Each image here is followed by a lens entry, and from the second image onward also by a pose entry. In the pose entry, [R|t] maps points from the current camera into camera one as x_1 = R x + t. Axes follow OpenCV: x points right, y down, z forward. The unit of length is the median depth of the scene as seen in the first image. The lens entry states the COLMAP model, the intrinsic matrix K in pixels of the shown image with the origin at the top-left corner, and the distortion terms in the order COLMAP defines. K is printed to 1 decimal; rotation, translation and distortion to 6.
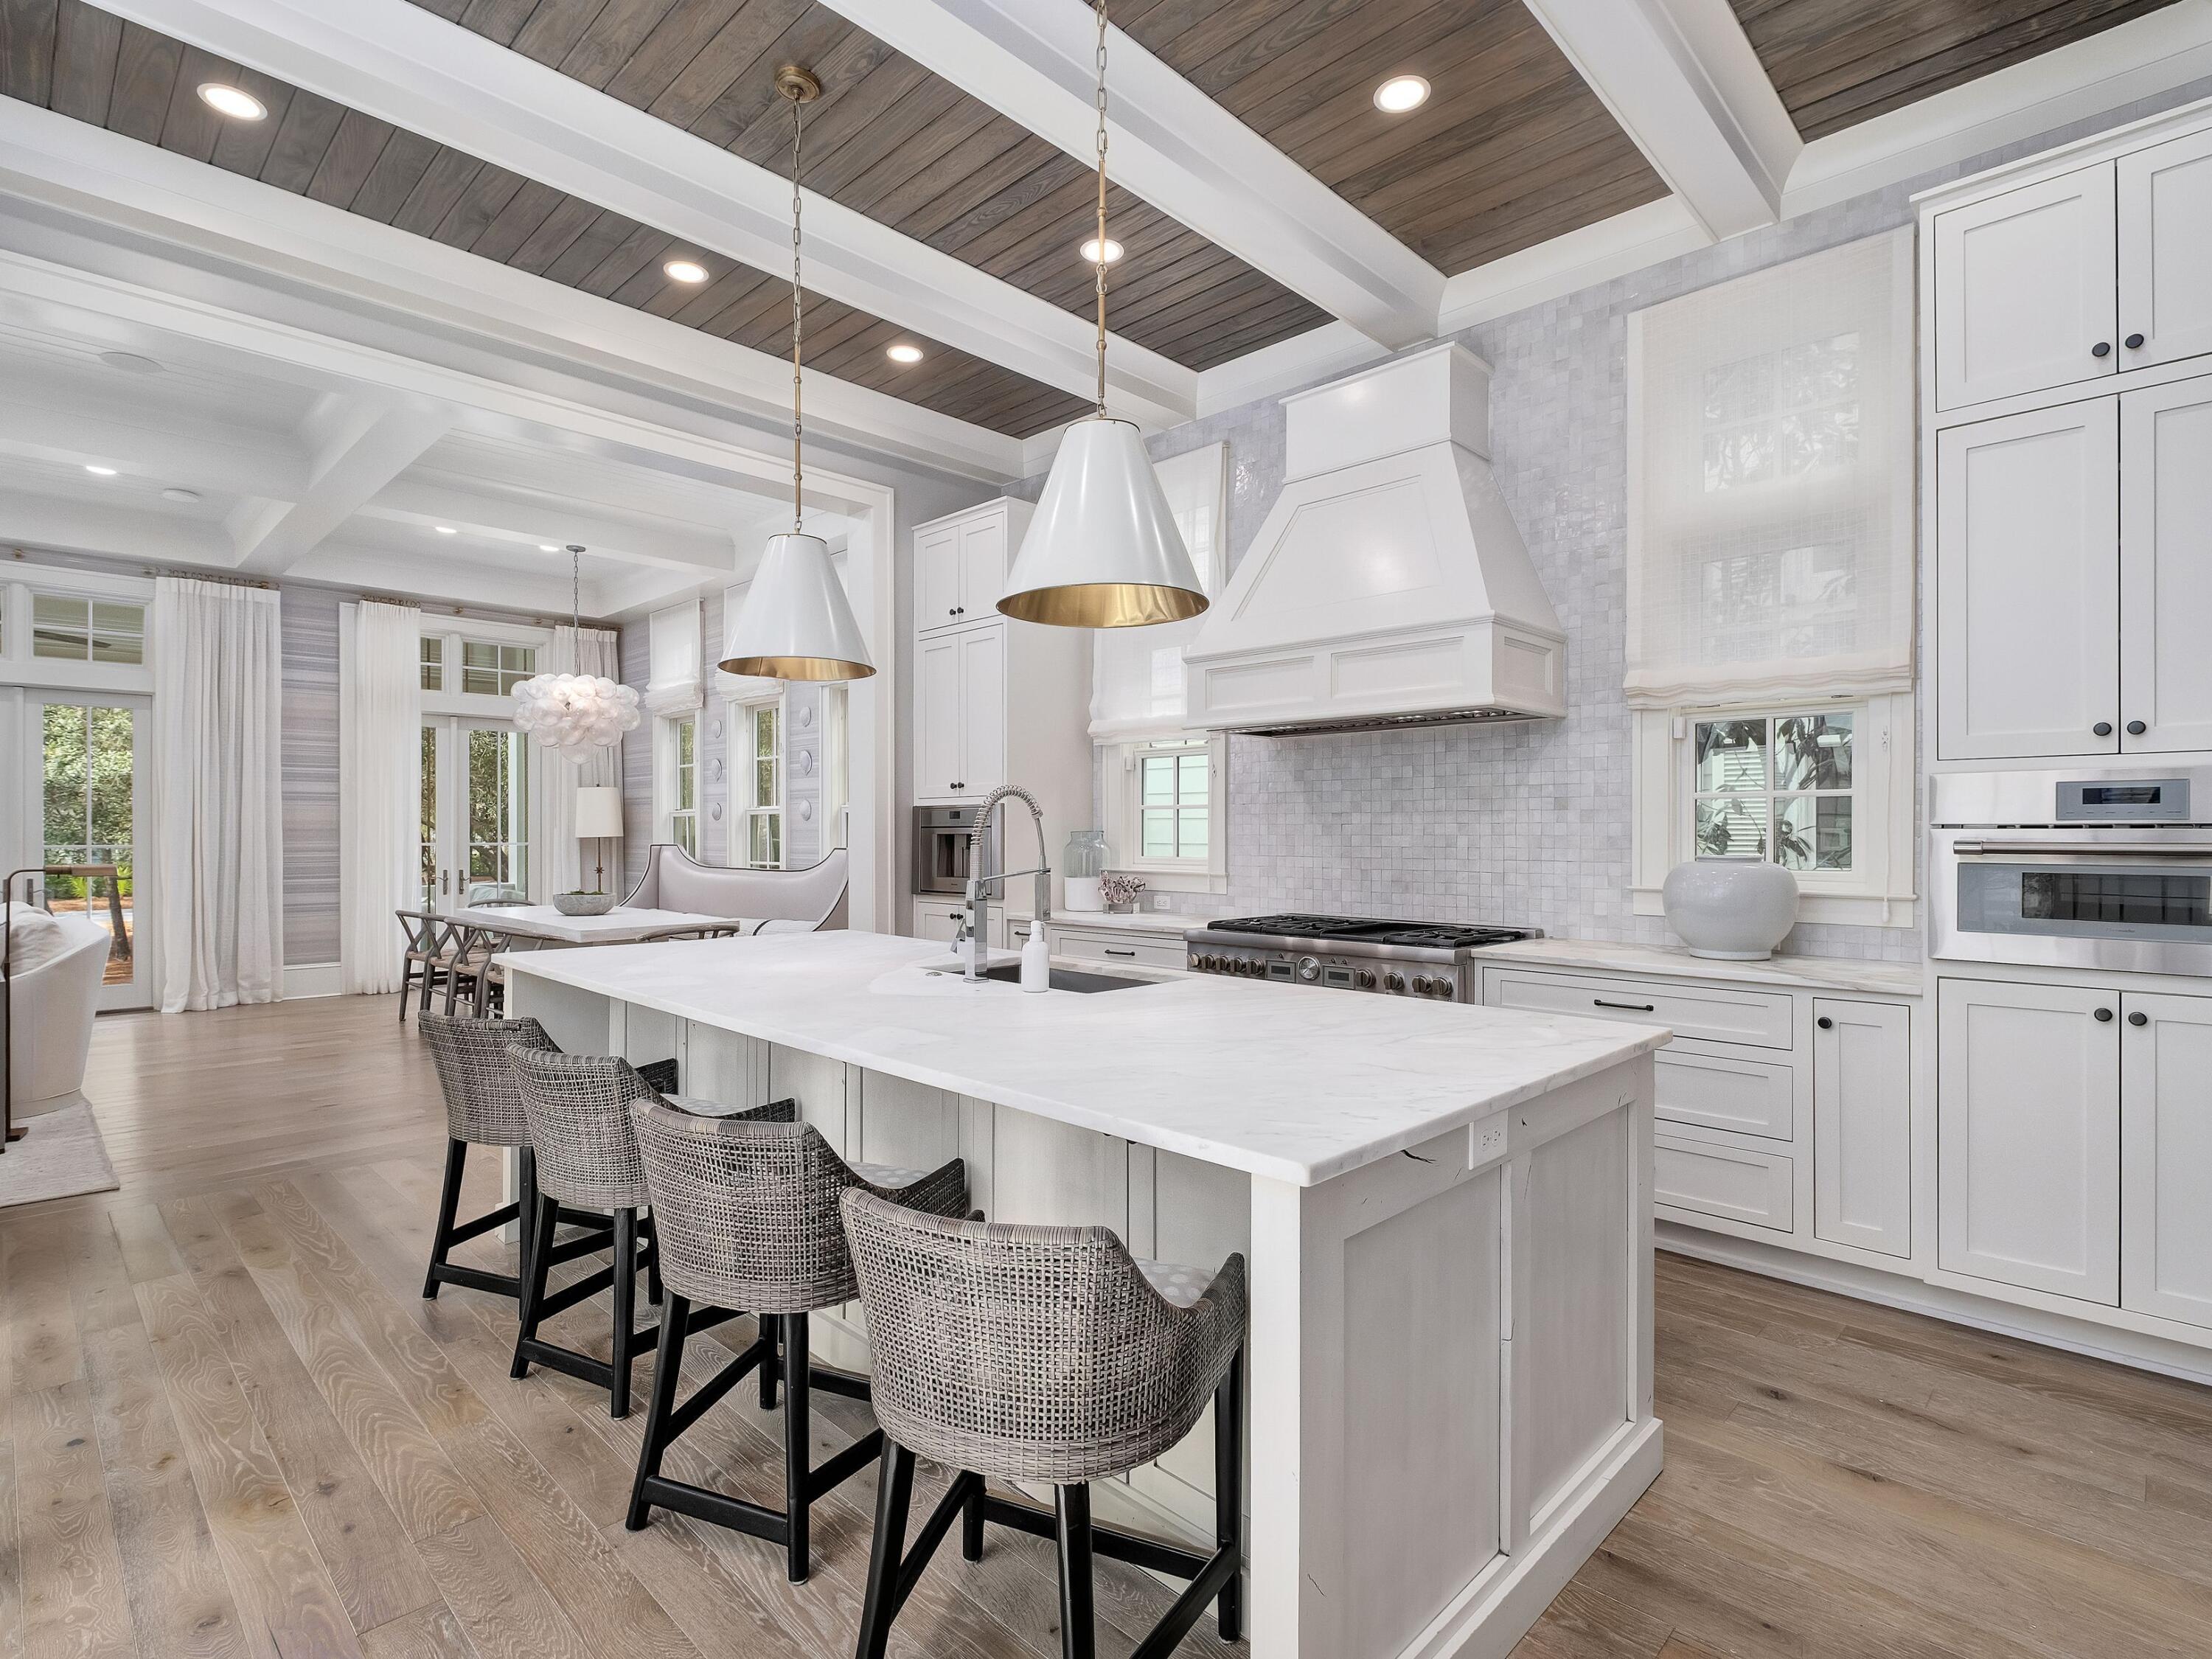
lens RADIAL K [[1093.5, 0, 1115.5], [0, 1093.5, 829.2], [0, 0, 1]] dist [-0.003637, 0.007324]
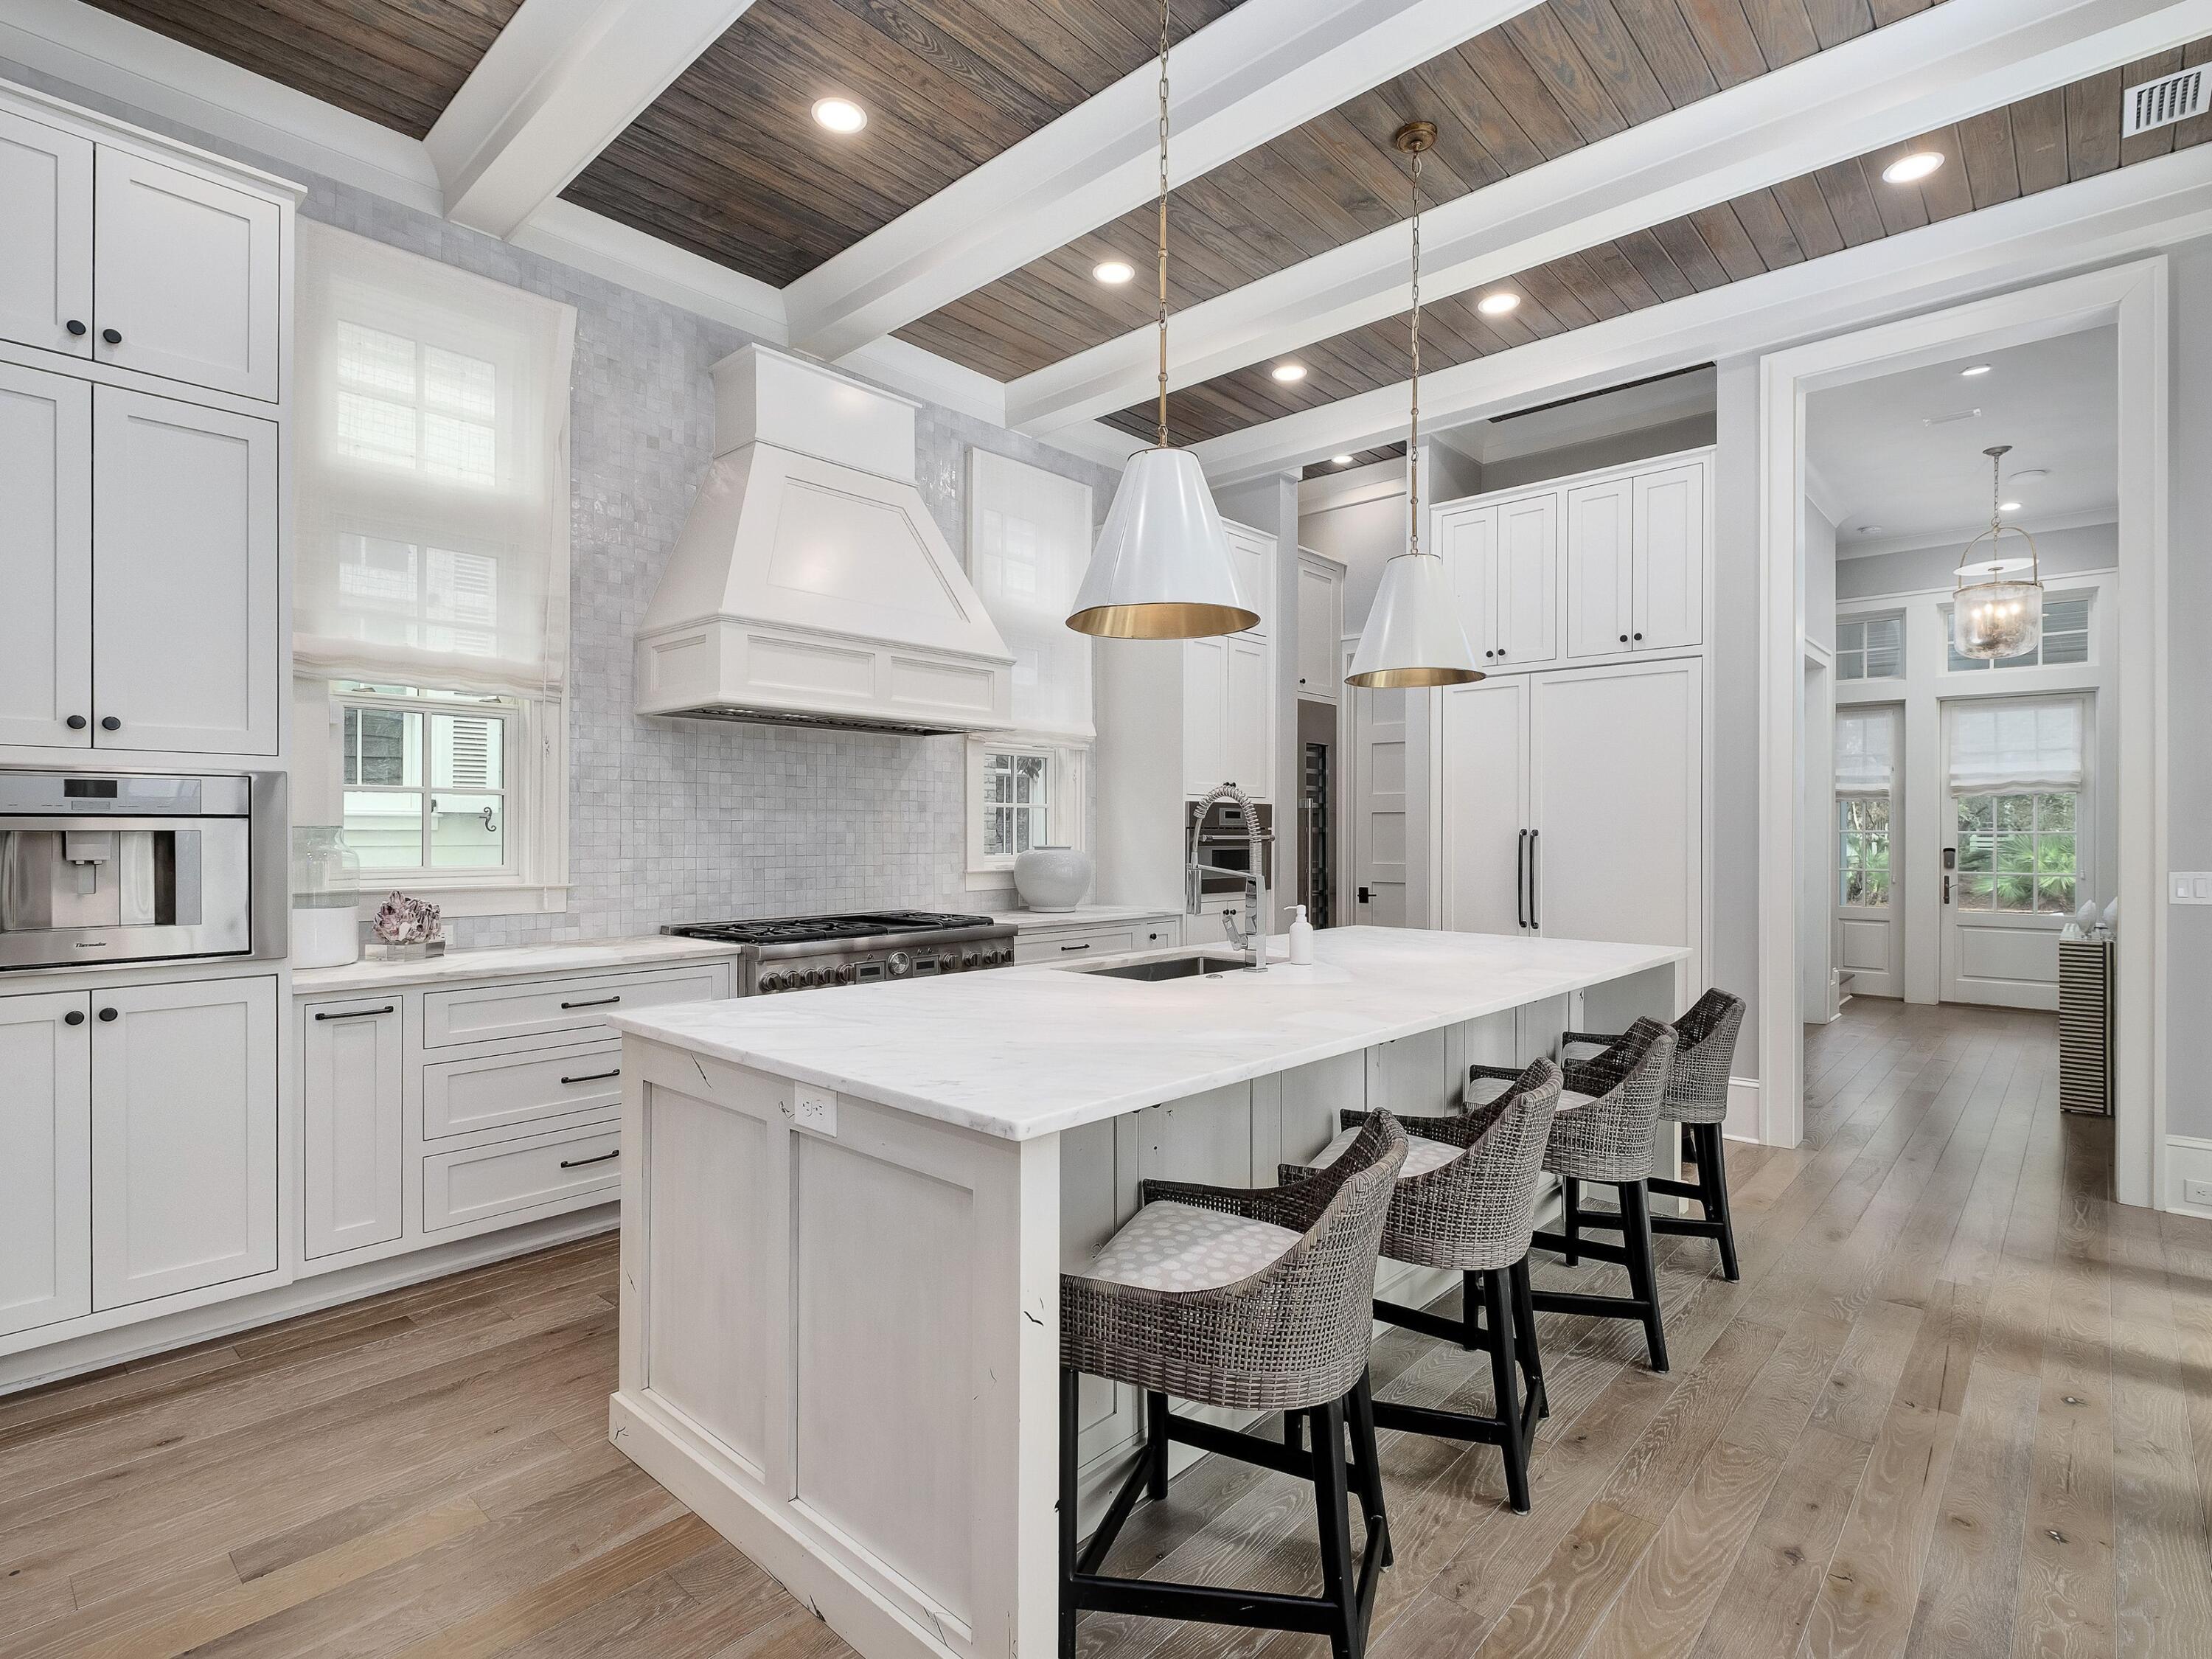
lens RADIAL K [[1092.2, 0, 1114.5], [0, 1092.2, 828.2], [0, 0, 1]] dist [0.021569, -0.000104]
pose [[-0.037227, 0.002245, 0.999304, -0.762263], [-0.005427, 0.999982, -0.002449, 0.002311], [-0.999292, -0.005515, -0.037214, 0.752816]]
